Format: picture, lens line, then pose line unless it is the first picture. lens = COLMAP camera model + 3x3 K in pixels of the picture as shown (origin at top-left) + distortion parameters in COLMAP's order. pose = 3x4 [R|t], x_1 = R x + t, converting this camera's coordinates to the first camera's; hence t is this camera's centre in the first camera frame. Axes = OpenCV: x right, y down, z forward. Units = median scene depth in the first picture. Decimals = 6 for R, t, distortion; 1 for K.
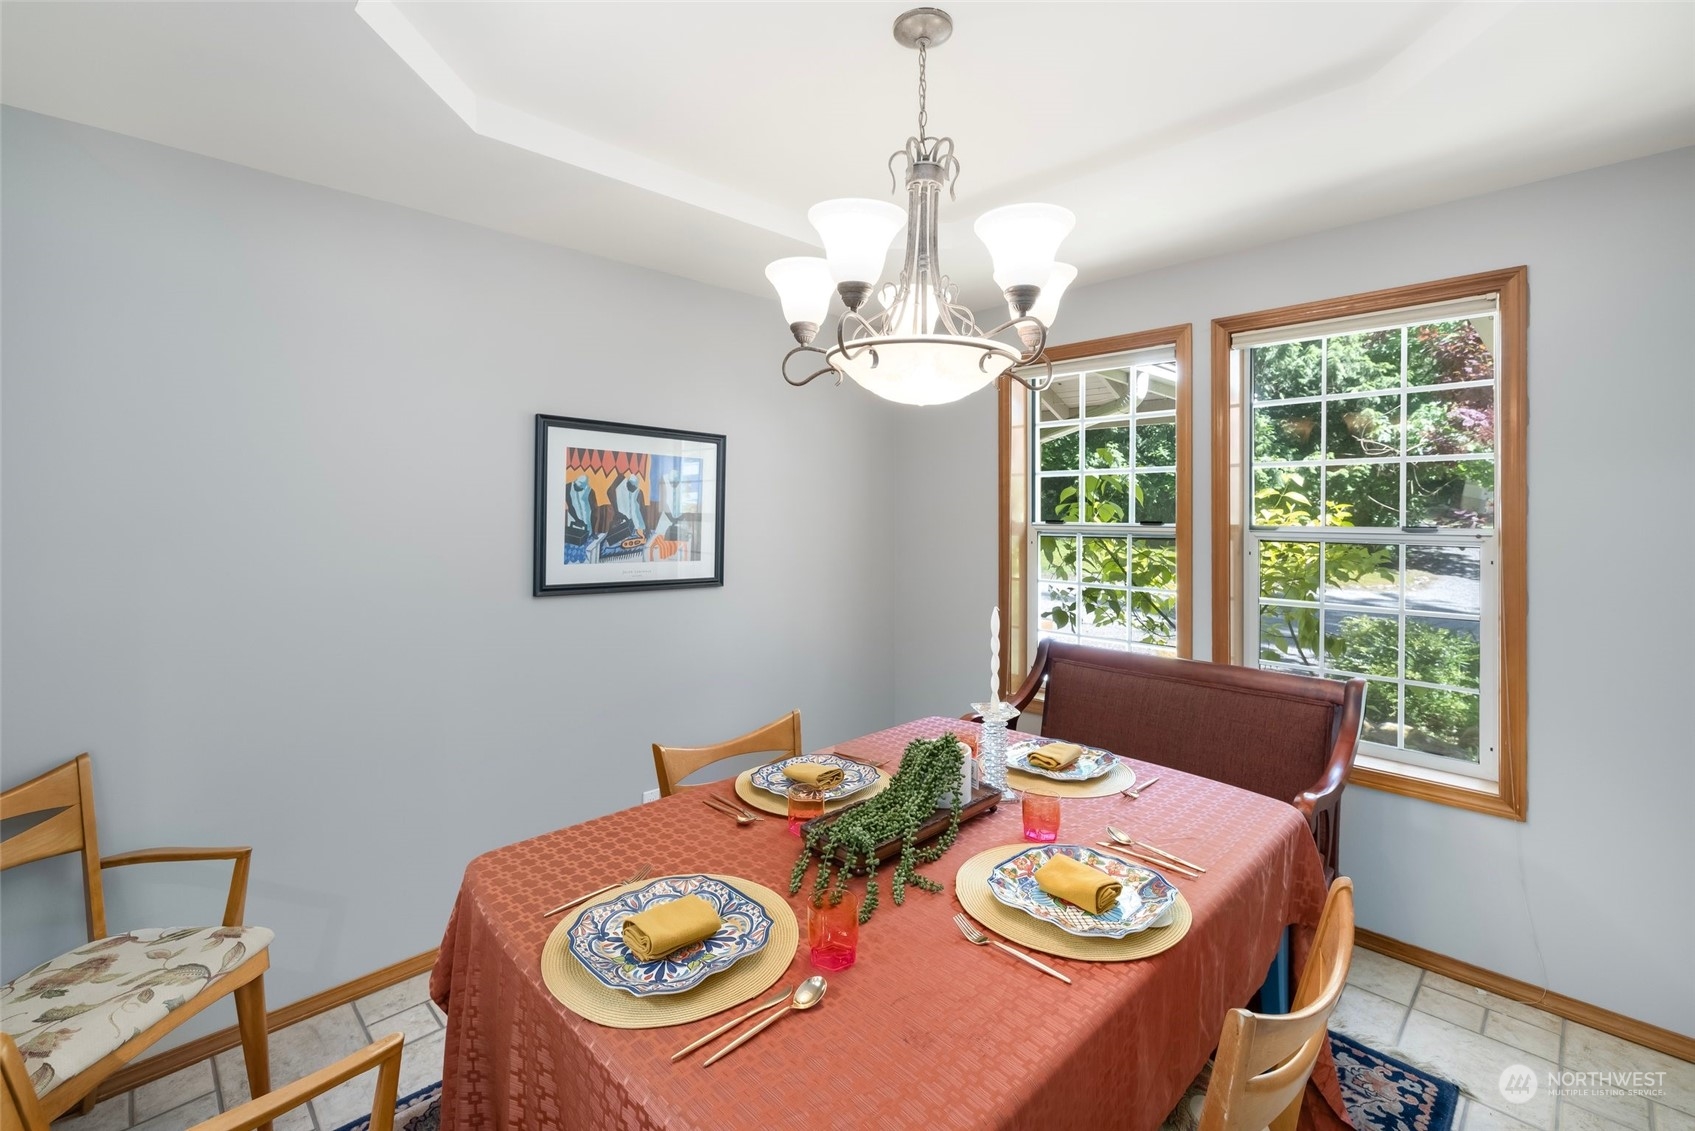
lens RADIAL K [[738.8, 0, 847.9], [0, 738.8, 497.3], [0, 0, 1]] dist [0.000024, 0.000088]
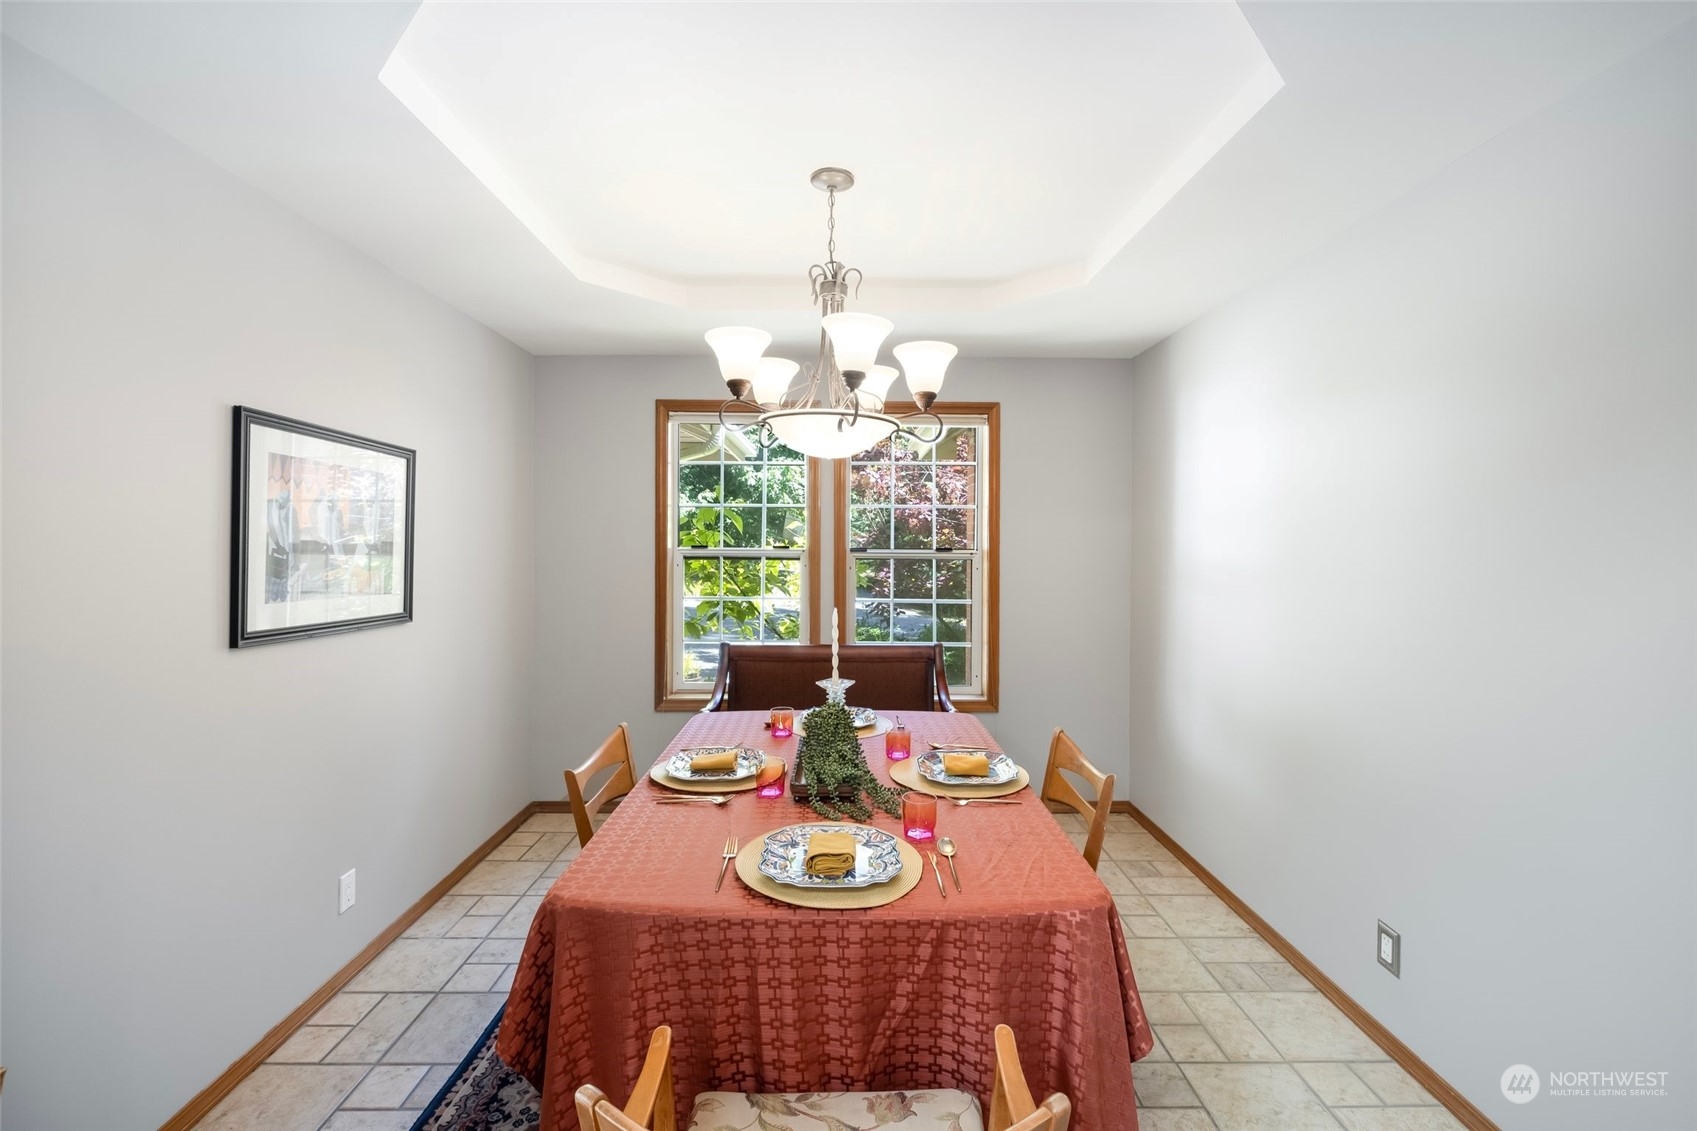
lens RADIAL K [[723.4, 0, 848.5], [0, 723.4, 524.0], [0, 0, 1]] dist [-0.002069, -0.000174]
pose [[0.691700, 0.018945, 0.721937, -0.499418], [-0.017904, 0.999798, -0.009083, 0.003305], [-0.721963, -0.006643, 0.691900, 0.038779]]
